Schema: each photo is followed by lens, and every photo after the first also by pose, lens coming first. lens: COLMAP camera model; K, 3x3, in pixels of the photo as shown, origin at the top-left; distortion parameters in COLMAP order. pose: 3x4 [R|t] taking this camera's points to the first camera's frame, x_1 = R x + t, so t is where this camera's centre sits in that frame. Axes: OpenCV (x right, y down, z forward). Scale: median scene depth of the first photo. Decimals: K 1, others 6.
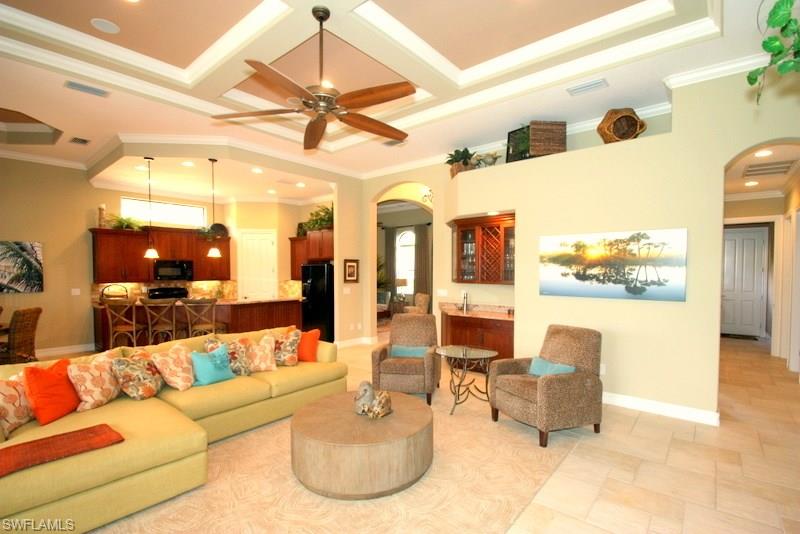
lens RADIAL K [[378.9, 0, 401.5], [0, 378.9, 270.7], [0, 0, 1]] dist [-0.002500, -0.000085]
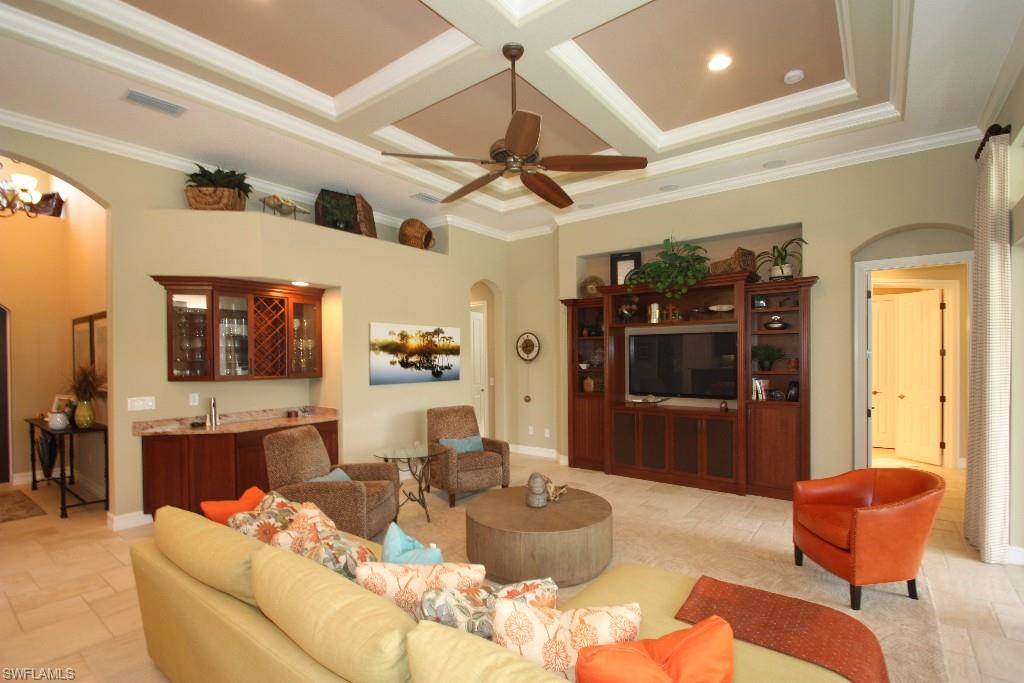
lens RADIAL K [[485.0, 0, 513.7], [0, 485.0, 349.7], [0, 0, 1]] dist [-0.002500, -0.000085]
pose [[-0.037534, 0.012851, 0.999213, -0.915478], [0.008209, 0.999888, -0.012551, -0.005665], [-0.999262, 0.007731, -0.037636, 0.753400]]
